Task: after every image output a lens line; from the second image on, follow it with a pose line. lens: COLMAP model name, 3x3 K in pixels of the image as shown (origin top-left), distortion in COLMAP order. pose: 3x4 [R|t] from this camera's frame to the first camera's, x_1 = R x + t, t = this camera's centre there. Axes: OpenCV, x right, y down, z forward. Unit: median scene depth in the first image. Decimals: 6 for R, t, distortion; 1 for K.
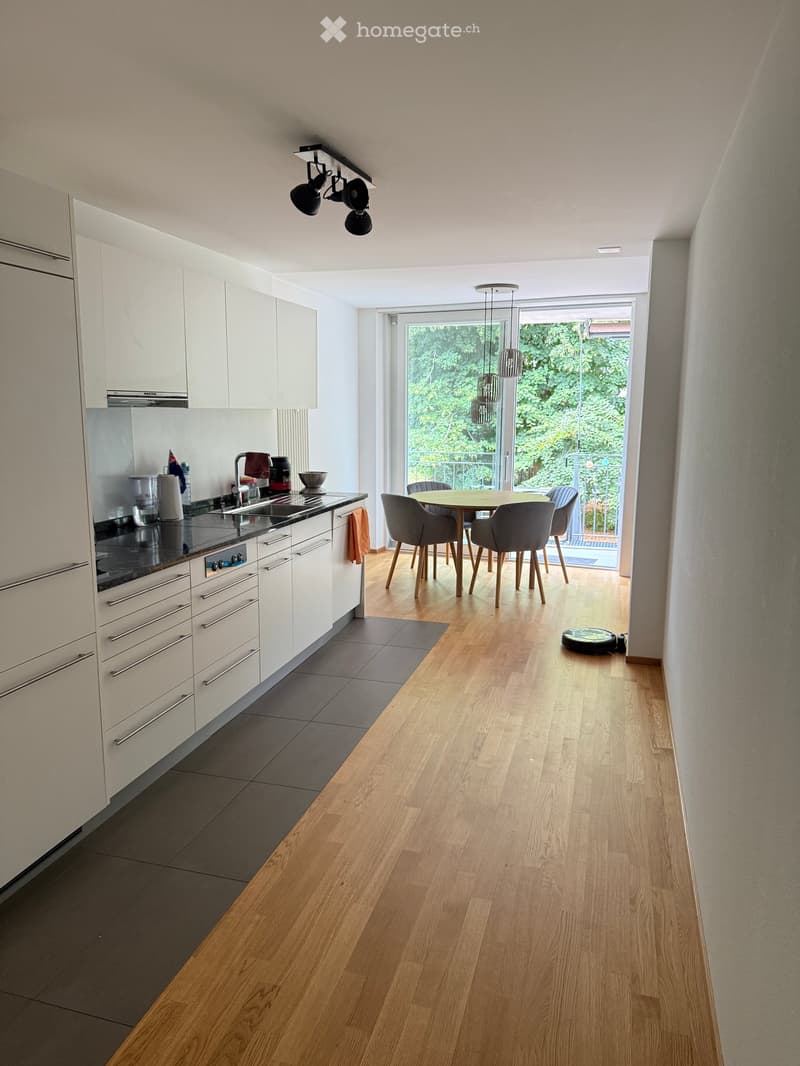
lens RADIAL K [[734.5, 0, 400.0], [0, 734.5, 533.0], [0, 0, 1]] dist [0.006382, 0.000873]
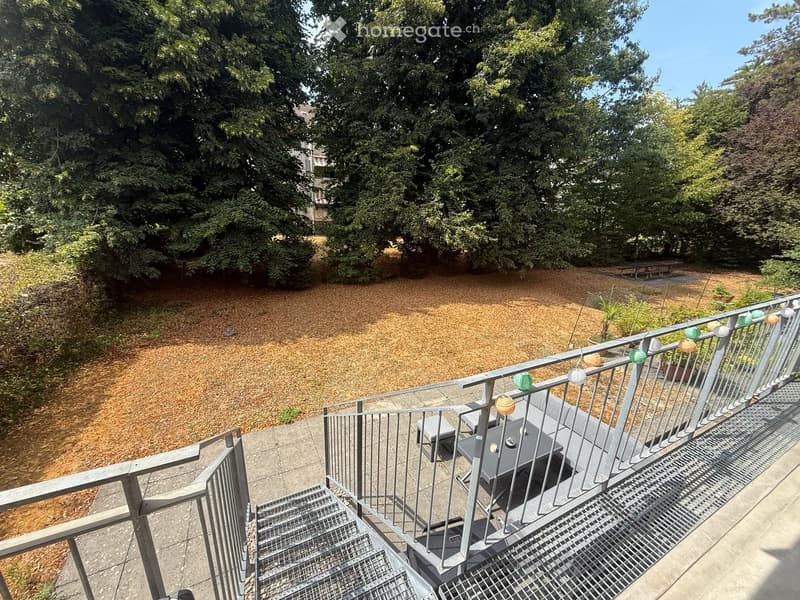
lens RADIAL K [[317.0, 0, 400.0], [0, 317.0, 300.0], [0, 0, 1]] dist [0.002040, 0.000251]
pose [[0.735631, -0.168321, 0.656137, 0.067374], [0.072017, 0.982579, 0.171322, -0.071529], [-0.673544, -0.078777, 0.734937, 0.398201]]
